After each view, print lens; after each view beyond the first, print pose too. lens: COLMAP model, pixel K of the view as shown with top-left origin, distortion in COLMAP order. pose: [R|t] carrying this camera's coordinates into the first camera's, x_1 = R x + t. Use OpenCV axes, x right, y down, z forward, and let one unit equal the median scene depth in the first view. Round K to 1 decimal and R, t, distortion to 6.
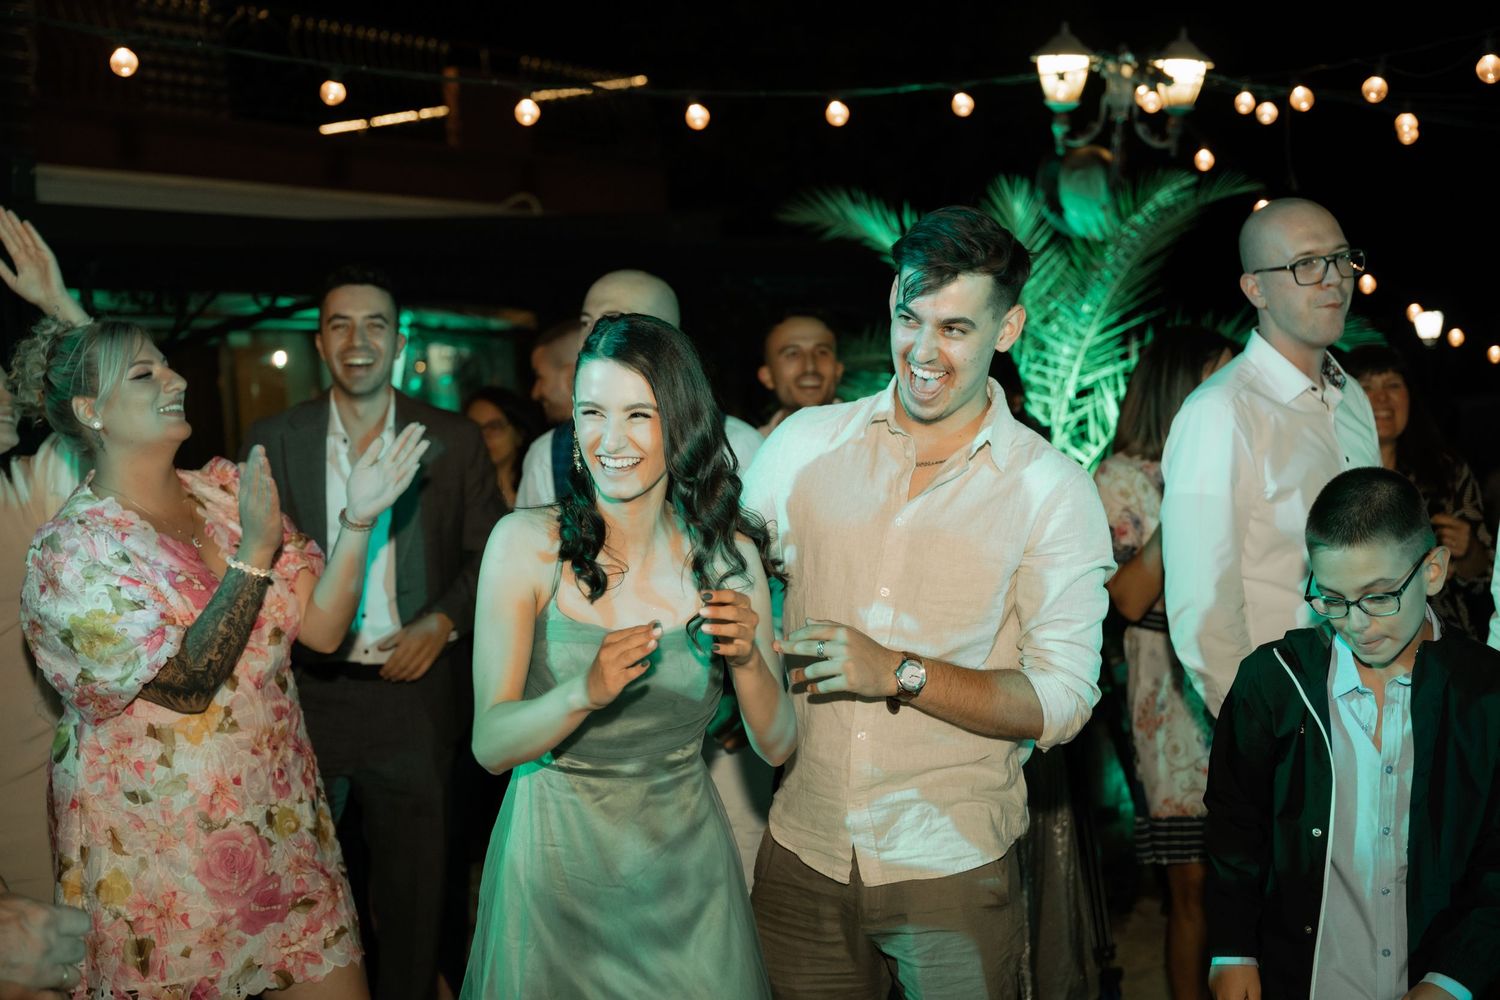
lens RADIAL K [[2012.5, 0, 777.9], [0, 2012.5, 472.9], [0, 0, 1]] dist [-0.002549, 0.000000]
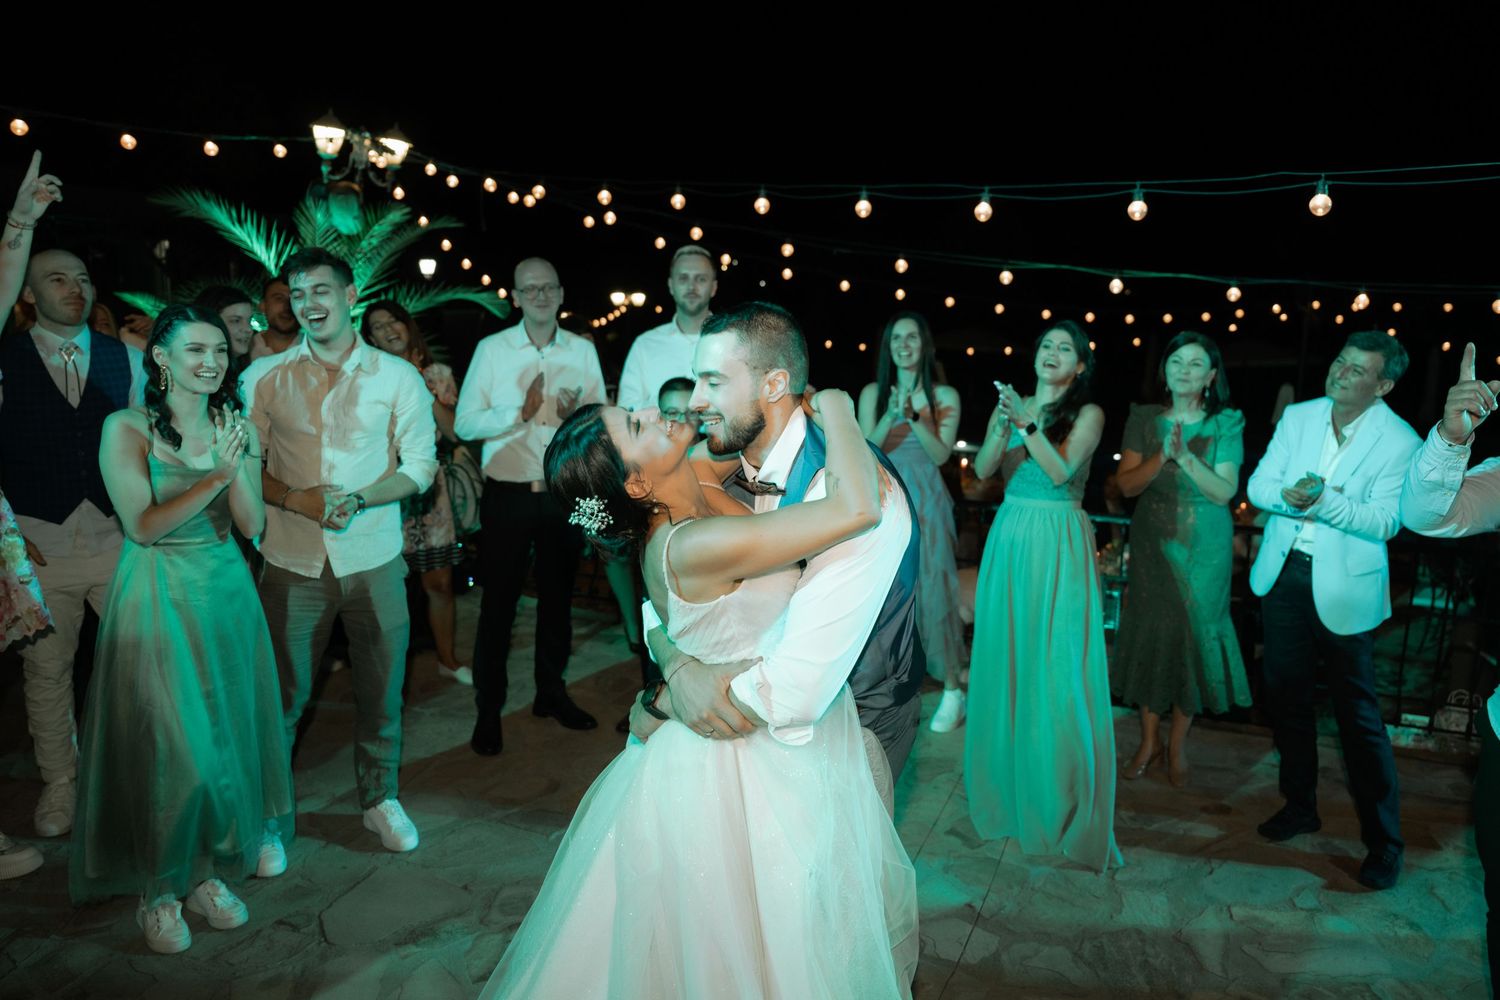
lens RADIAL K [[1145.5, 0, 817.2], [0, 1145.5, 446.4], [0, 0, 1]] dist [0.021221, -0.001490]
pose [[0.778367, -0.011231, 0.627709, -0.165539], [-0.045348, 0.996222, 0.074057, -0.020758], [-0.626170, -0.086109, 0.774917, -0.087440]]
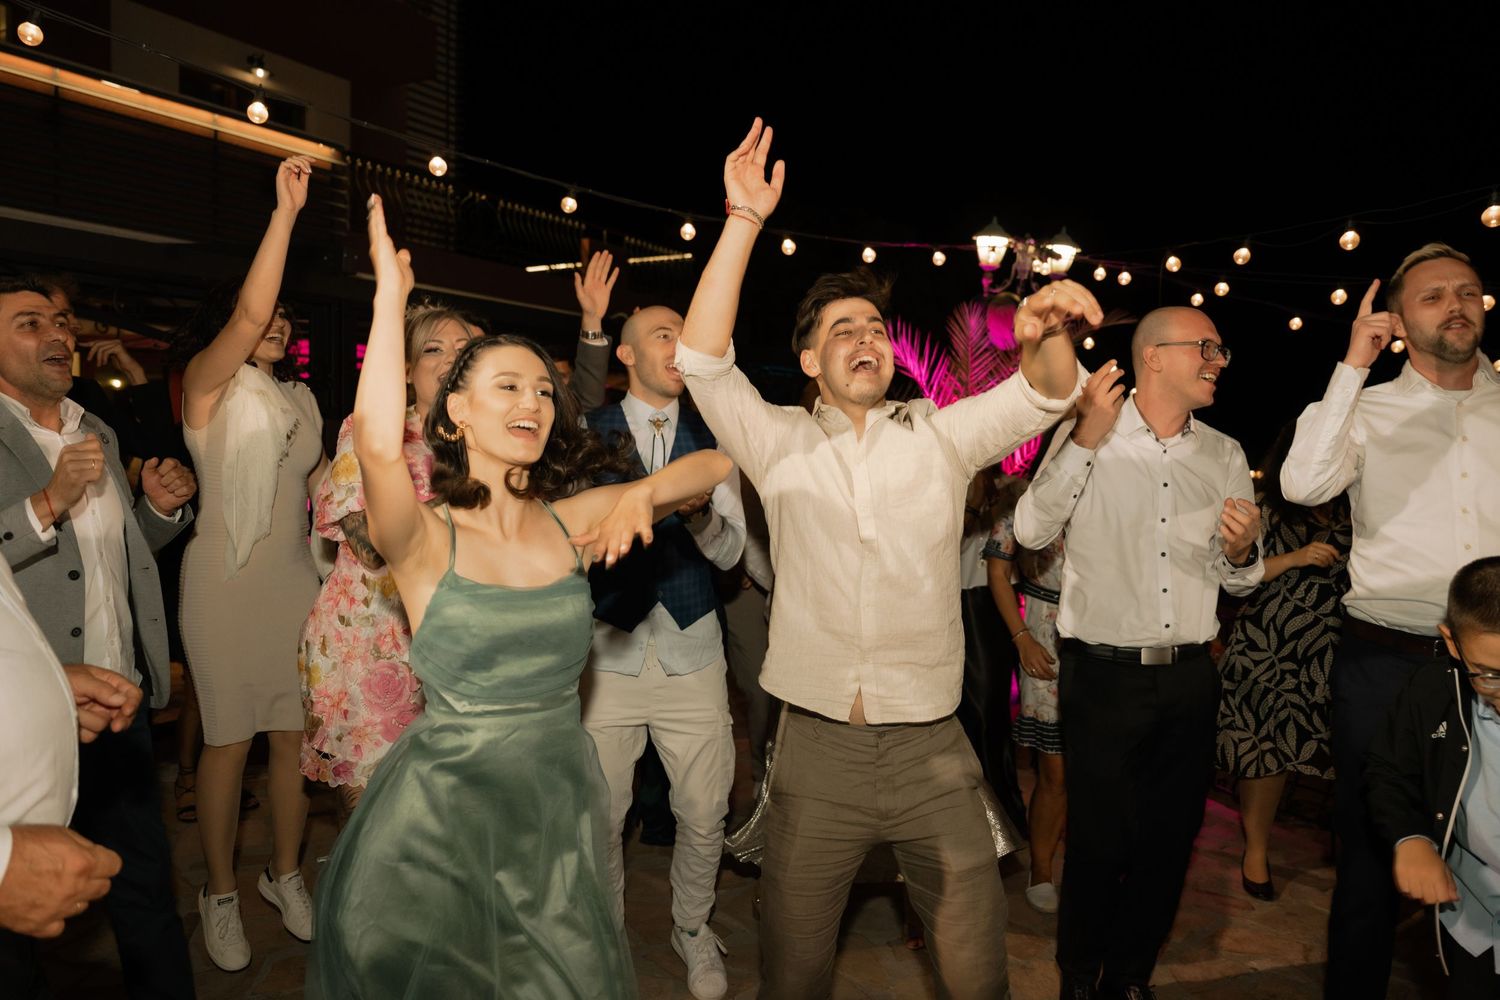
lens RADIAL K [[1046.0, 0, 759.1], [0, 1046.0, 465.9], [0, 0, 1]] dist [0.026061, -0.010995]
pose [[0.996509, 0.072216, 0.041892, -0.071492], [-0.071498, 0.997271, -0.018381, 0.009421], [-0.043106, 0.015321, 0.998953, 0.151516]]
